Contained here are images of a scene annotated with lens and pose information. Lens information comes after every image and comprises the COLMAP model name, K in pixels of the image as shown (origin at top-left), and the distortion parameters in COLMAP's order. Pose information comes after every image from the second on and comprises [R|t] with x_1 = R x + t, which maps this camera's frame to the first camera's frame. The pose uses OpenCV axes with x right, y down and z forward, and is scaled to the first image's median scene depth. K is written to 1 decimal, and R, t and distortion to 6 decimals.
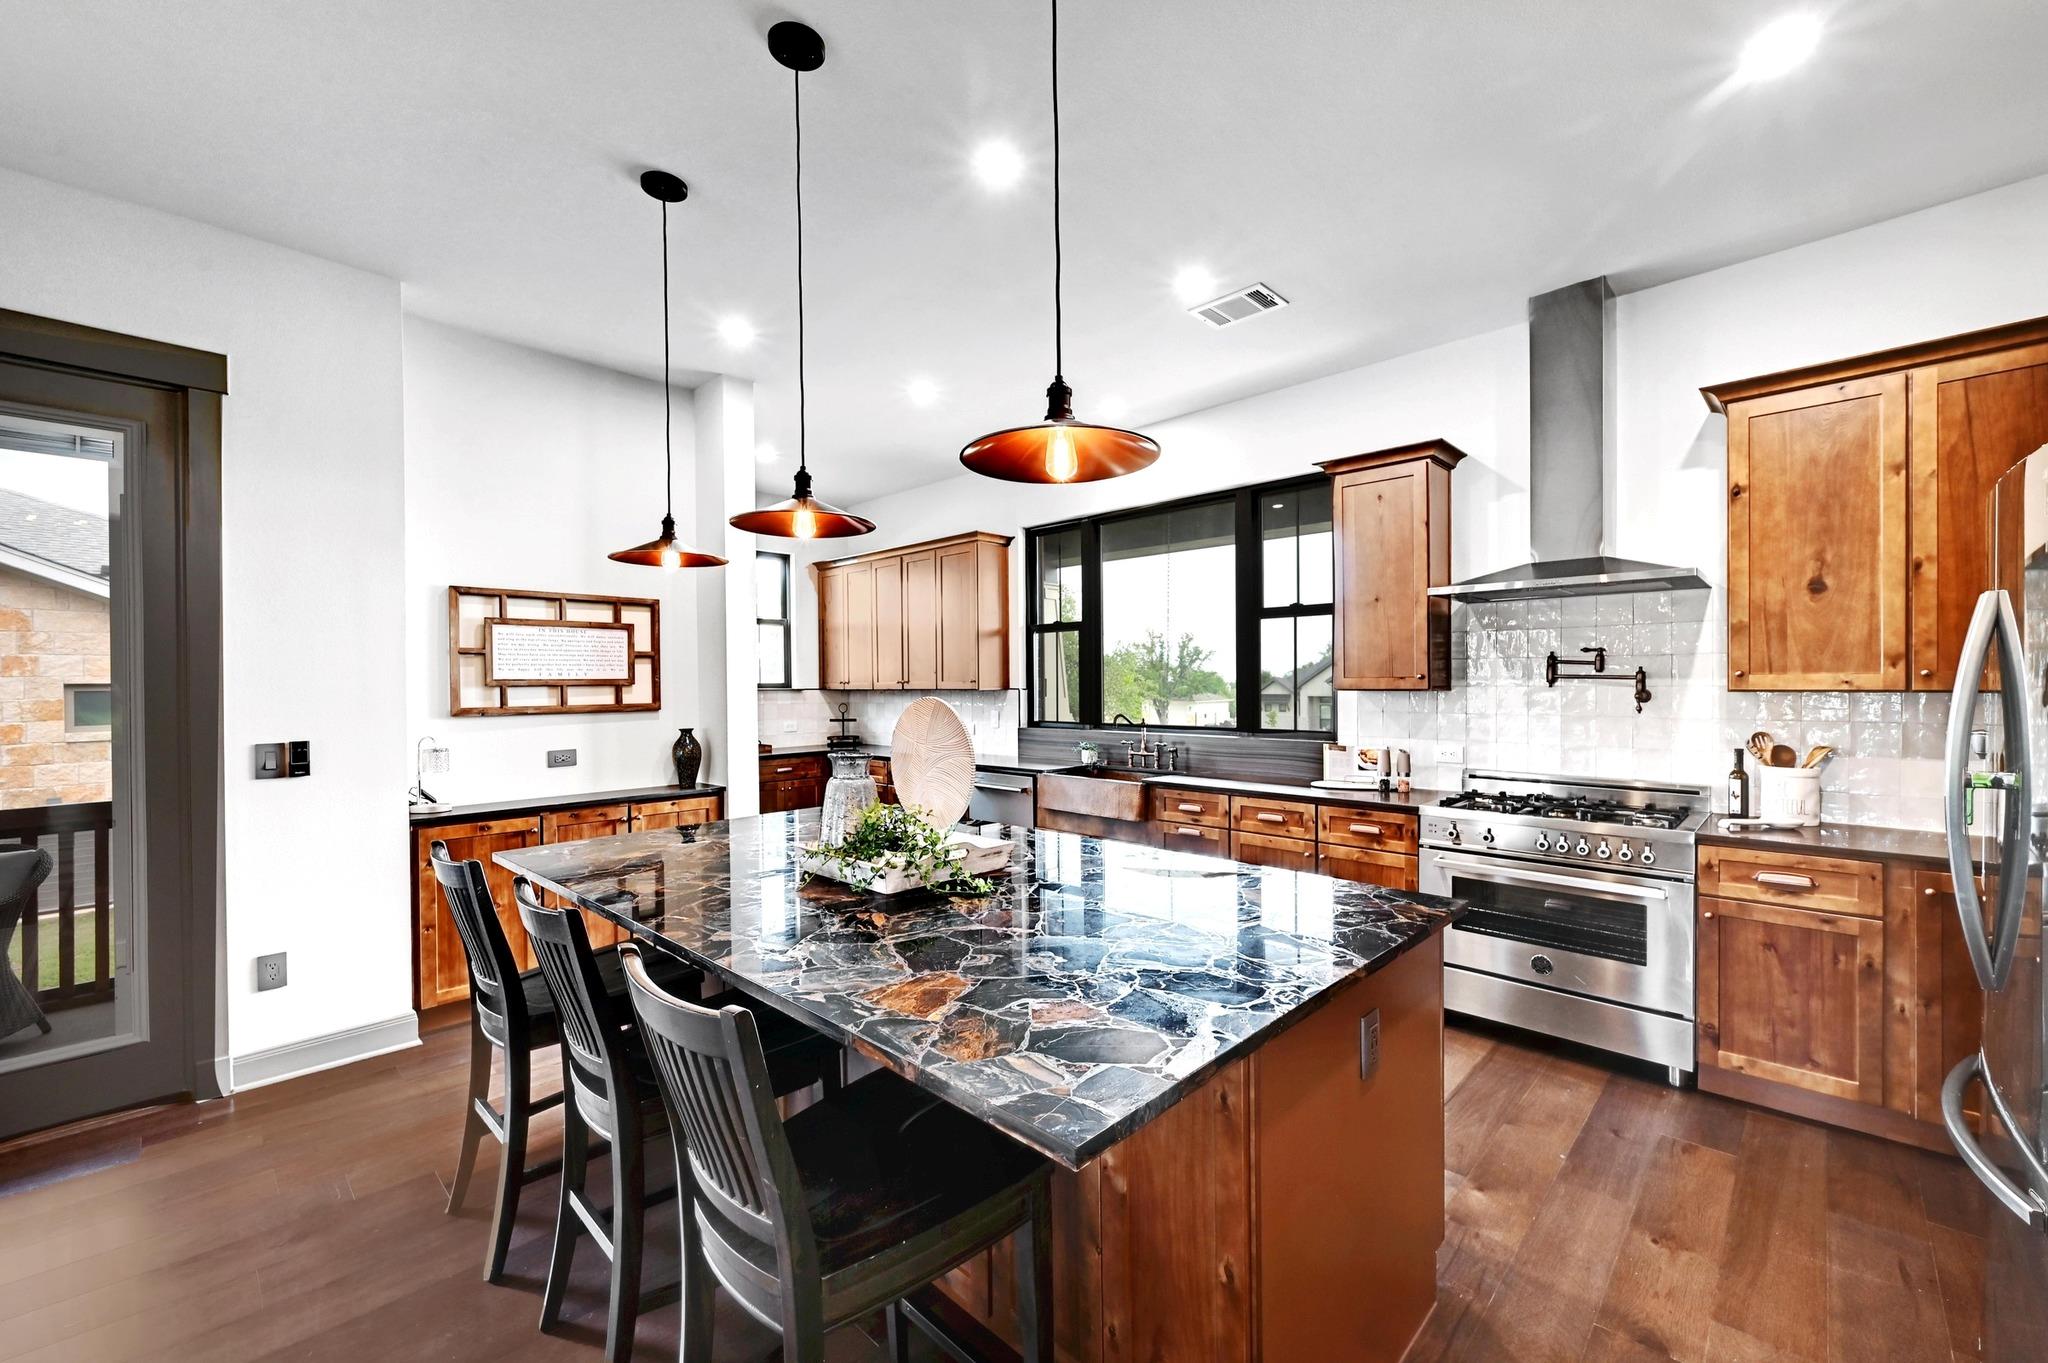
lens RADIAL K [[819.3, 0, 1025.5], [0, 819.3, 688.4], [0, 0, 1]] dist [-0.000386, 0.000333]
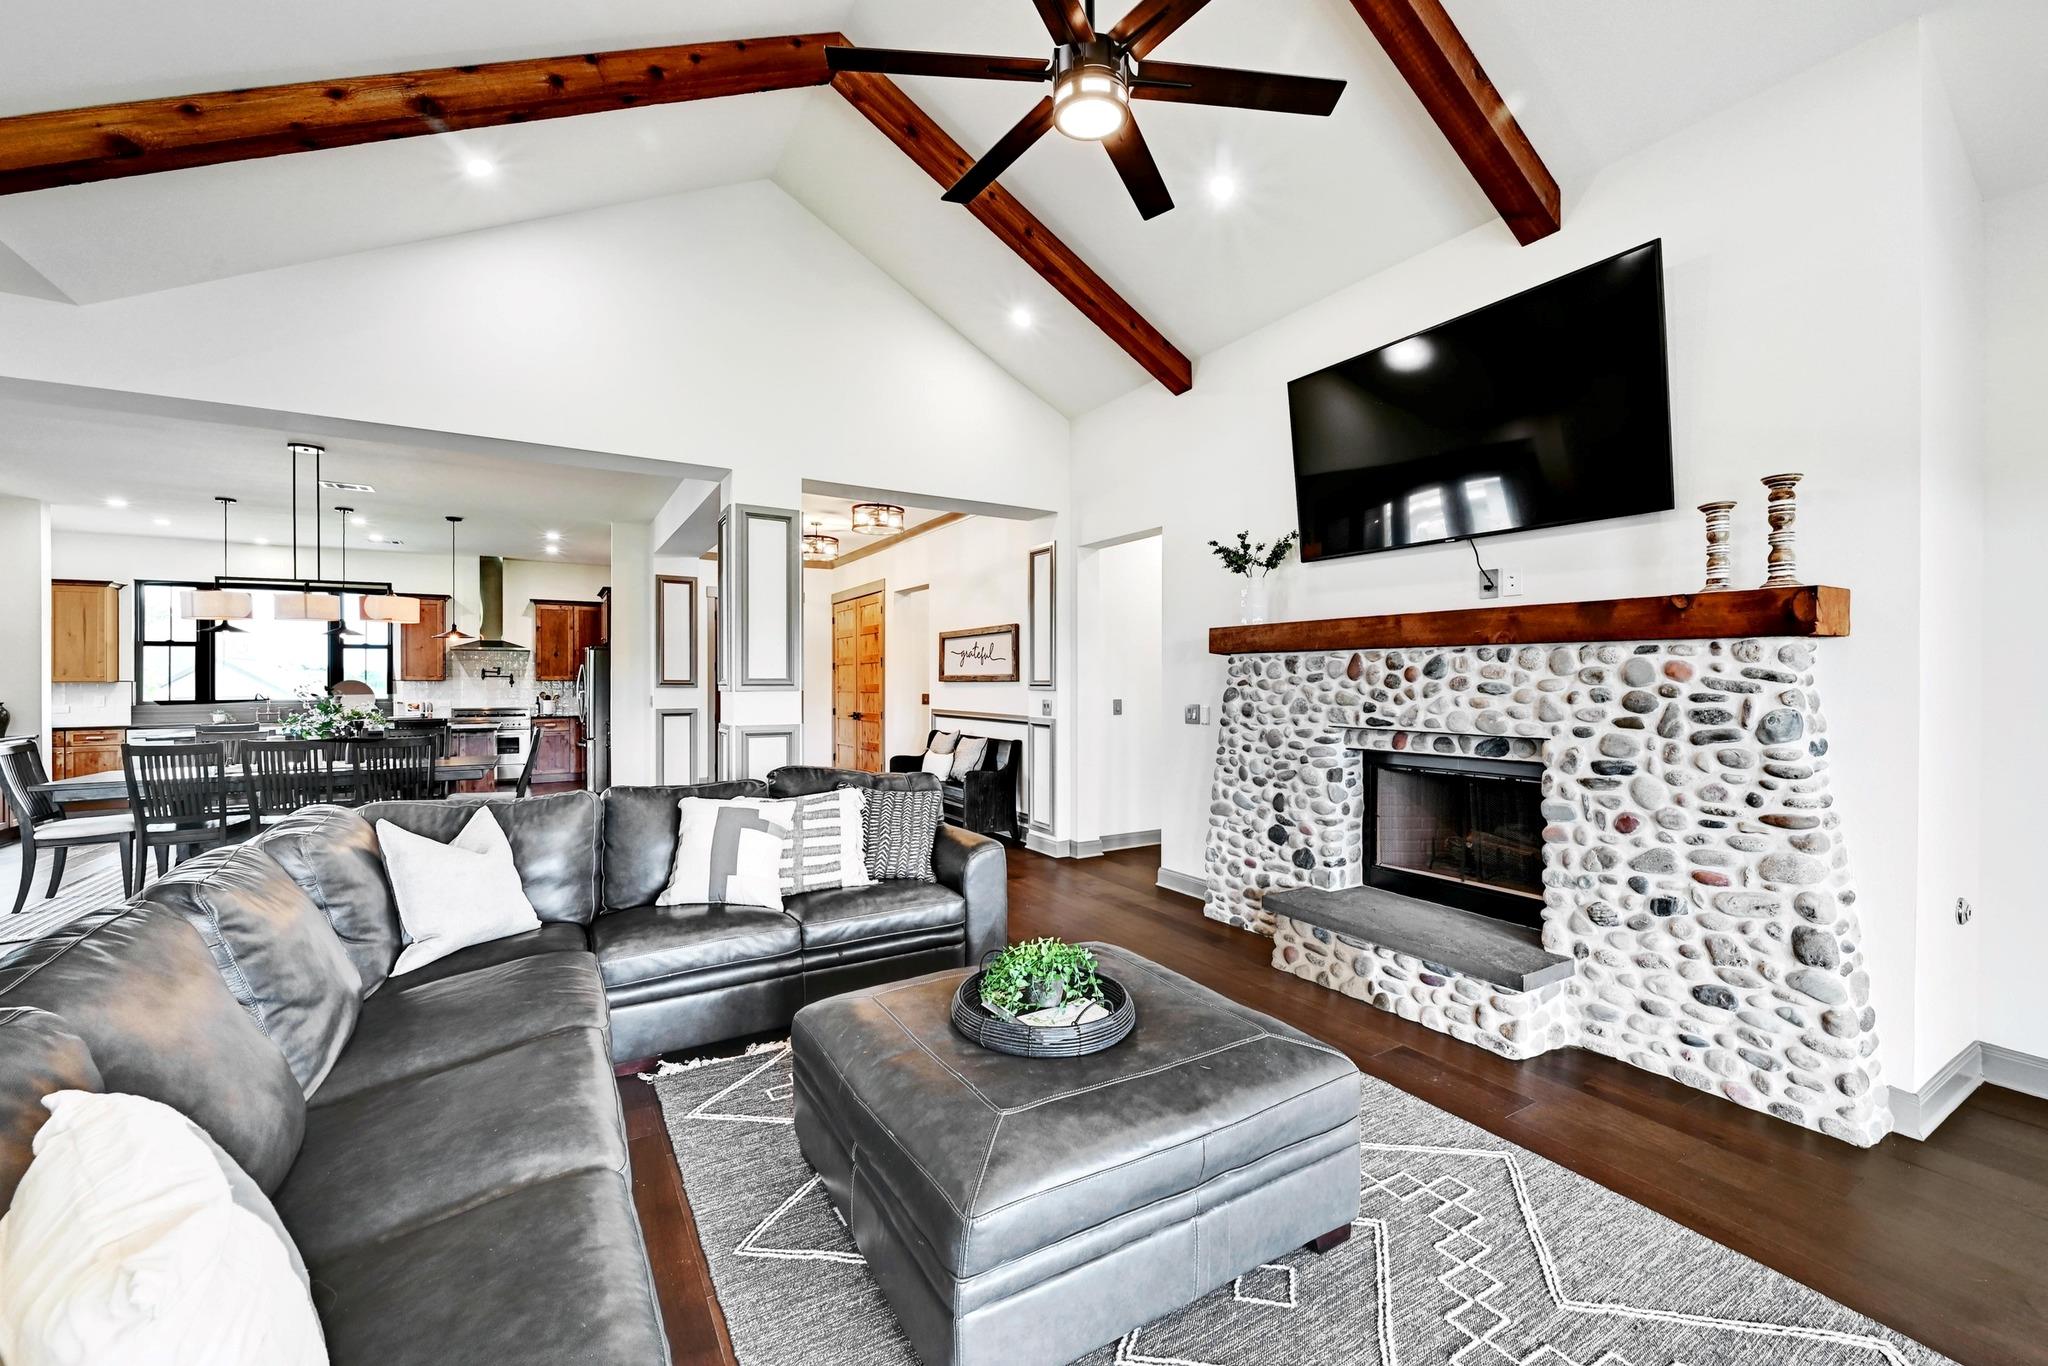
lens RADIAL K [[804.8, 0, 1030.3], [0, 804.8, 676.3], [0, 0, 1]] dist [0.002147, 0.000148]
pose [[0.239258, 0.011313, 0.970890, -1.779997], [0.012631, 0.999811, -0.014763, 0.054693], [-0.970874, 0.015796, 0.239069, -1.695264]]
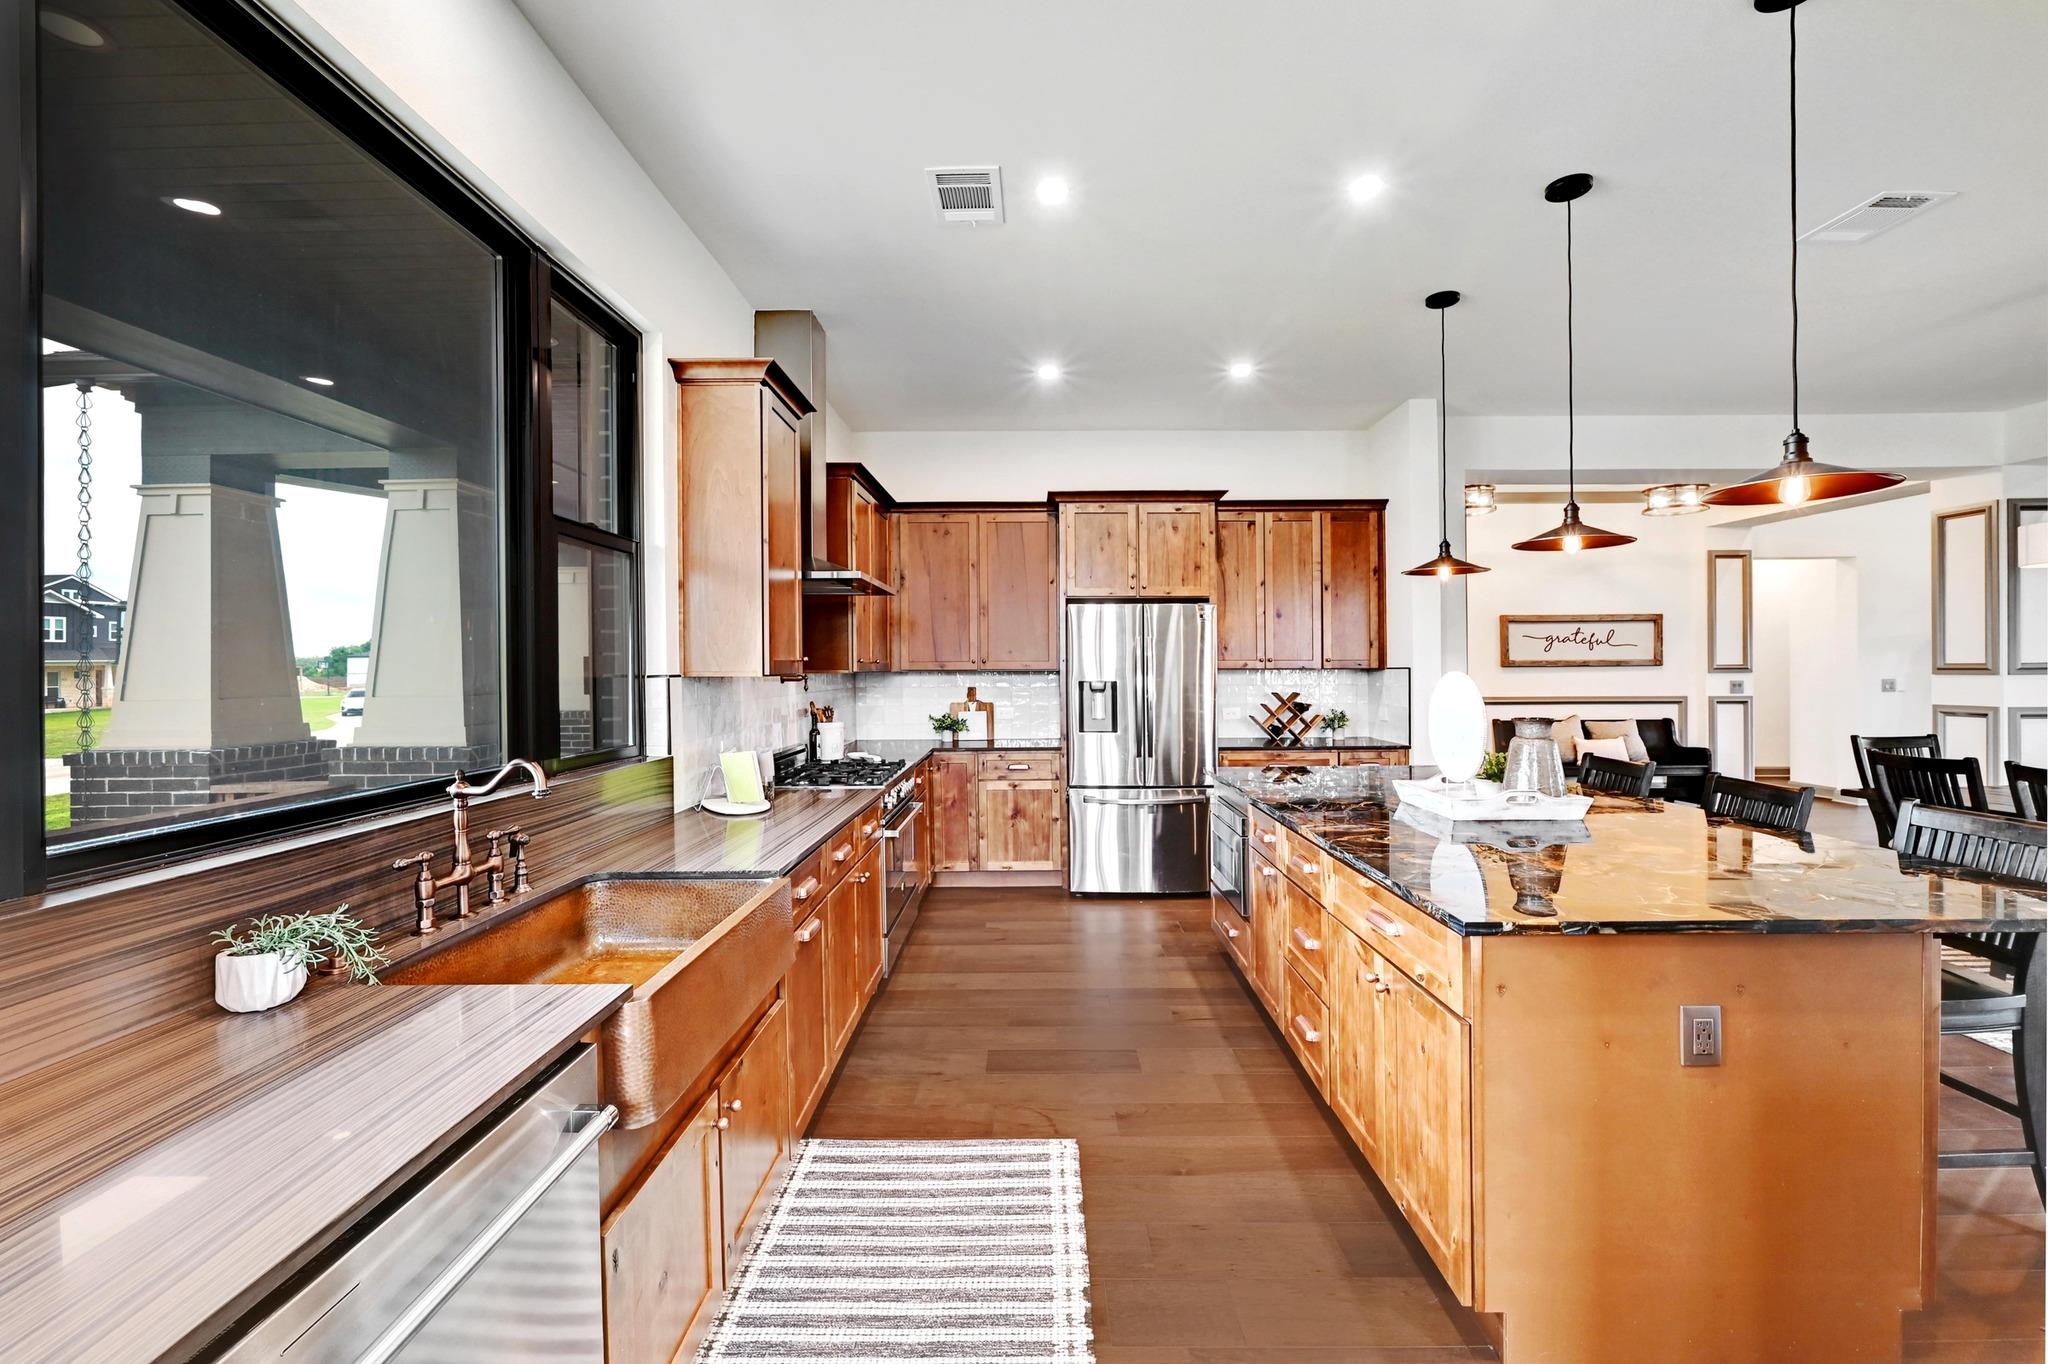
lens RADIAL K [[823.1, 0, 1025.6], [0, 823.1, 663.6], [0, 0, 1]] dist [0.000194, 0.000094]
pose [[-0.693559, 0.011961, 0.720301, -0.351844], [0.020279, 0.999790, 0.002924, -0.007848], [-0.720114, 0.016635, -0.693656, 1.466199]]
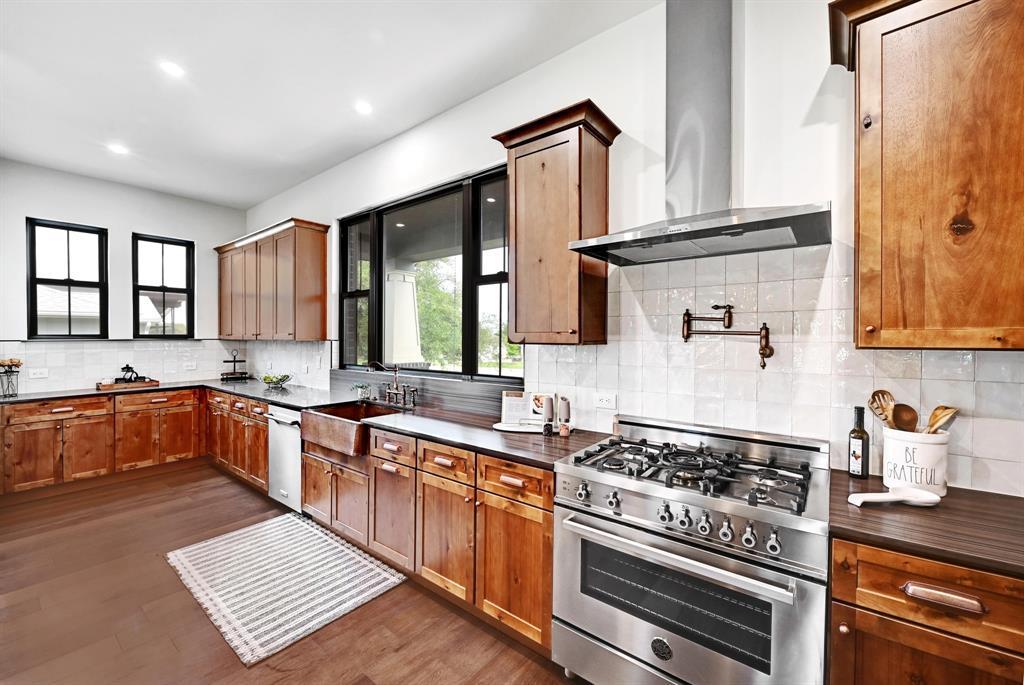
lens RADIAL K [[416.4, 0, 511.3], [0, 416.4, 338.2], [0, 0, 1]] dist [0.000810, -0.000121]
pose [[0.995083, 0.002739, 0.099003, 0.355161], [-0.002832, 0.999996, 0.000799, -0.006206], [-0.099000, -0.001075, 0.995087, 0.474183]]
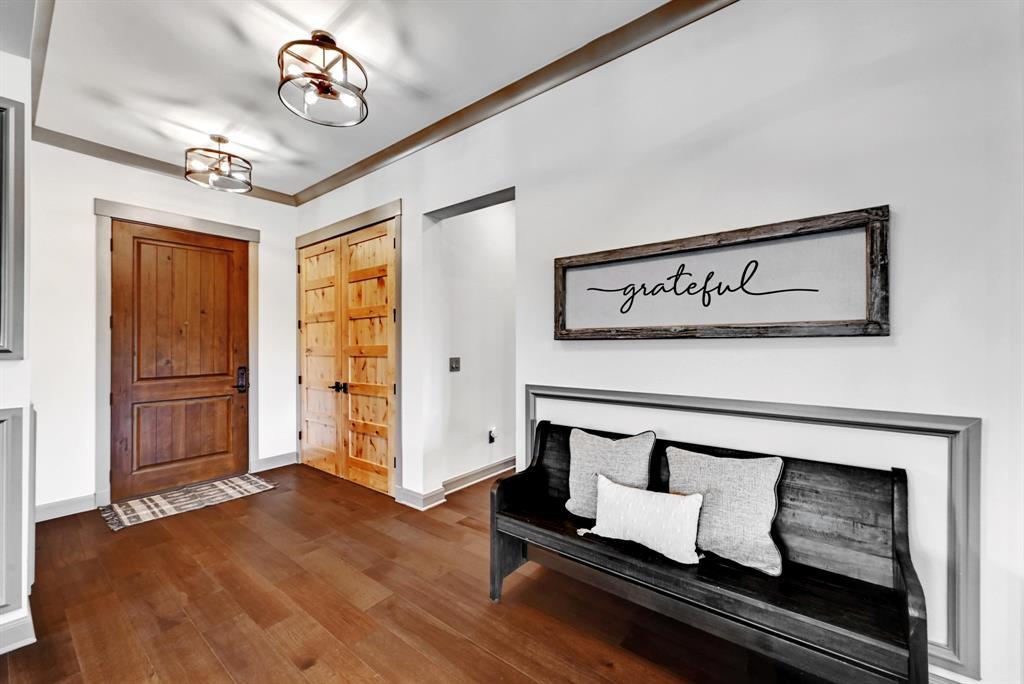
lens RADIAL K [[402.4, 0, 515.2], [0, 402.4, 338.7], [0, 0, 1]] dist [0.002147, 0.000148]
pose [[-0.118205, 0.021453, 0.992757, -0.329815], [0.017284, 0.999660, -0.019544, 0.043376], [-0.992839, 0.014848, -0.118535, -0.770230]]
